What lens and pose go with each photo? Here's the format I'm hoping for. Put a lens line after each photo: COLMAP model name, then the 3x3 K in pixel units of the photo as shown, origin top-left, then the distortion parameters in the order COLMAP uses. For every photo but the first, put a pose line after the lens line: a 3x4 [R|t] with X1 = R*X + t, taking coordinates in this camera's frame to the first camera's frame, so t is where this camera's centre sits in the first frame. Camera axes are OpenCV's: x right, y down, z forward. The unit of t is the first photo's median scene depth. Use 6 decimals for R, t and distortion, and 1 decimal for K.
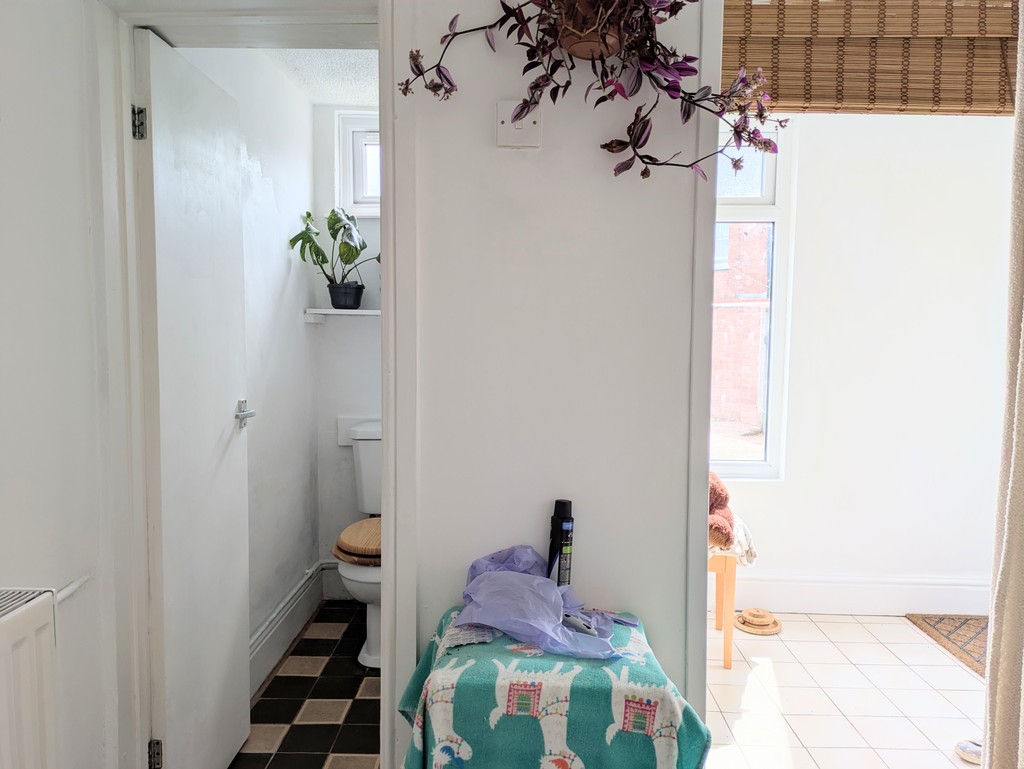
lens RADIAL K [[757.8, 0, 513.2], [0, 757.8, 381.7], [0, 0, 1]] dist [0.000983, -0.004275]
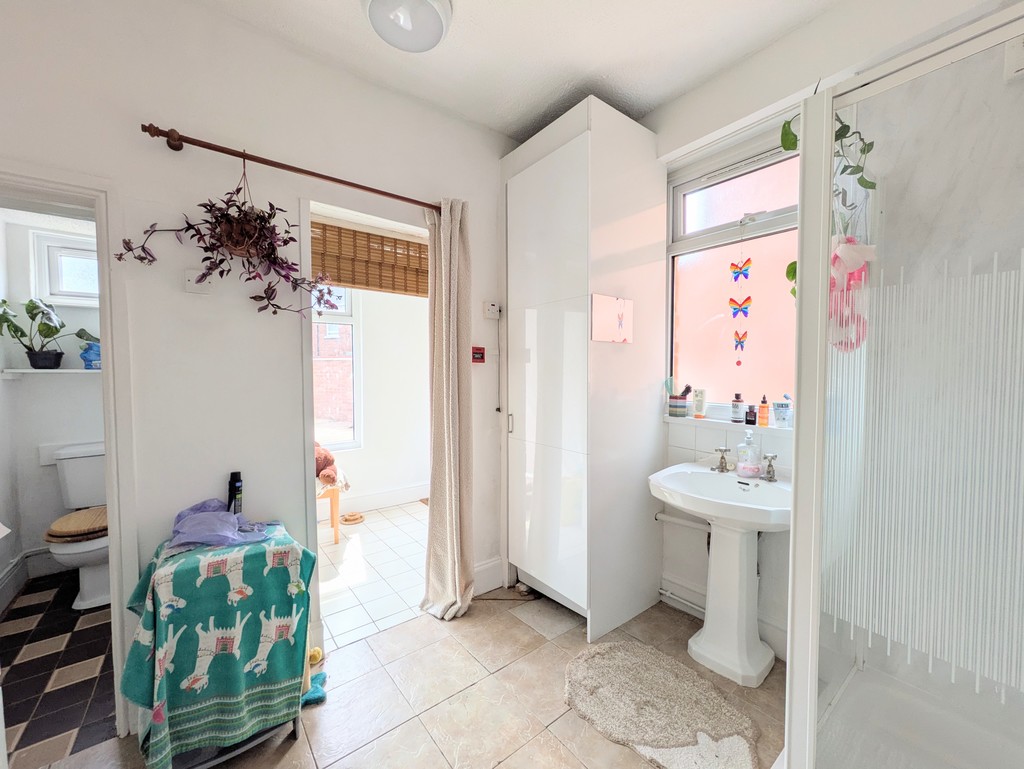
lens RADIAL K [[404.5, 0, 513.6], [0, 404.5, 384.5], [0, 0, 1]] dist [-0.000228, 0.000045]
pose [[0.780215, -0.034116, 0.624581, -0.020294], [0.053613, 0.998484, -0.012433, -0.020003], [-0.623210, 0.043186, 0.780861, -0.302094]]
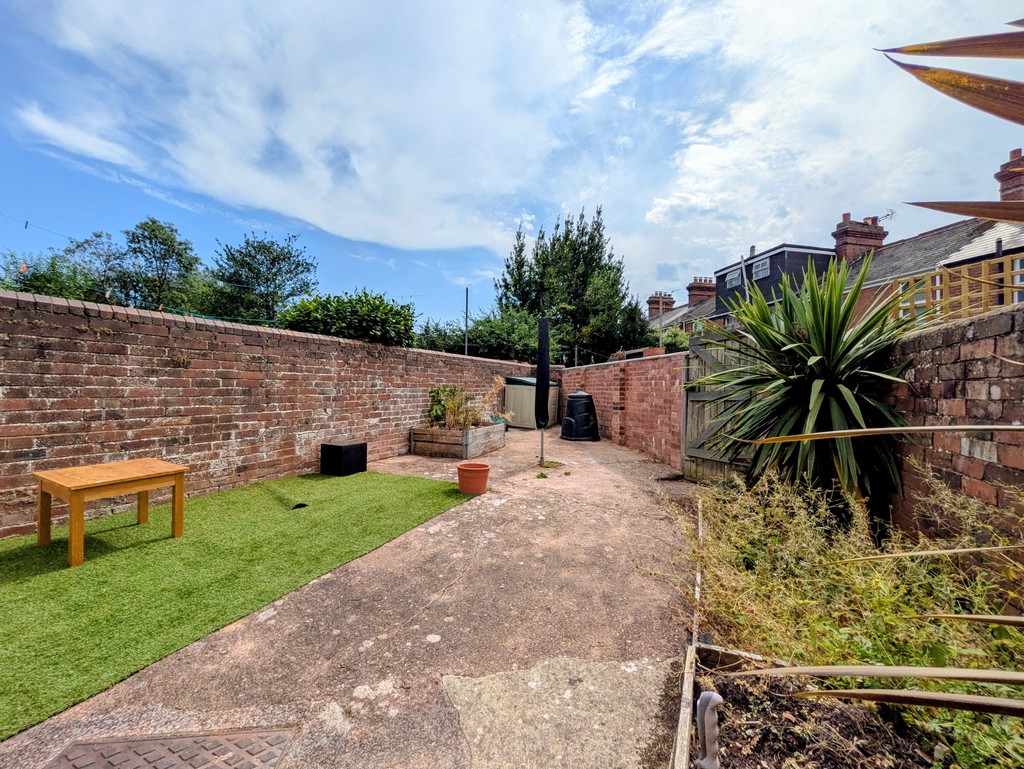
lens RADIAL K [[404.5, 0, 514.9], [0, 404.5, 382.6], [0, 0, 1]] dist [-0.000228, 0.000045]
pose [[0.914713, -0.001384, -0.404102, 2.192759], [-0.036440, 0.995638, -0.085895, -0.026217], [0.402458, 0.093295, 0.910672, 2.640416]]
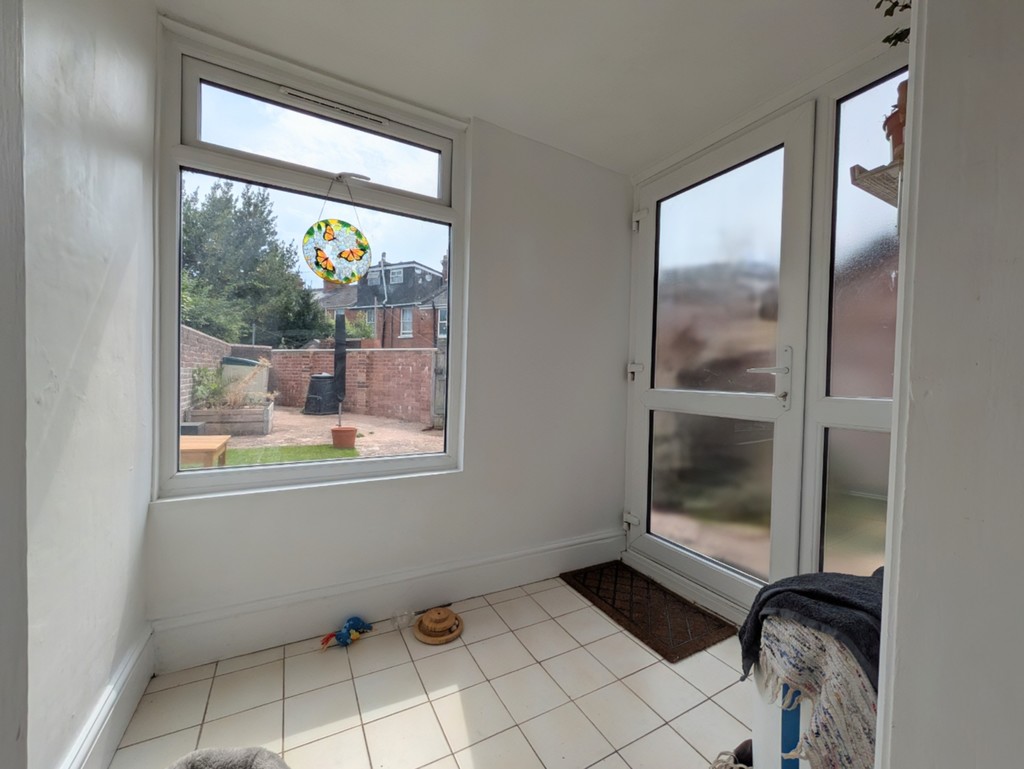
lens RADIAL K [[404.5, 0, 509.9], [0, 404.5, 384.2], [0, 0, 1]] dist [-0.000228, 0.000045]
pose [[0.872554, 0.007235, 0.488465, 0.319003], [0.015762, 0.998953, -0.042952, 0.084970], [-0.488264, 0.045177, 0.871526, 1.072726]]
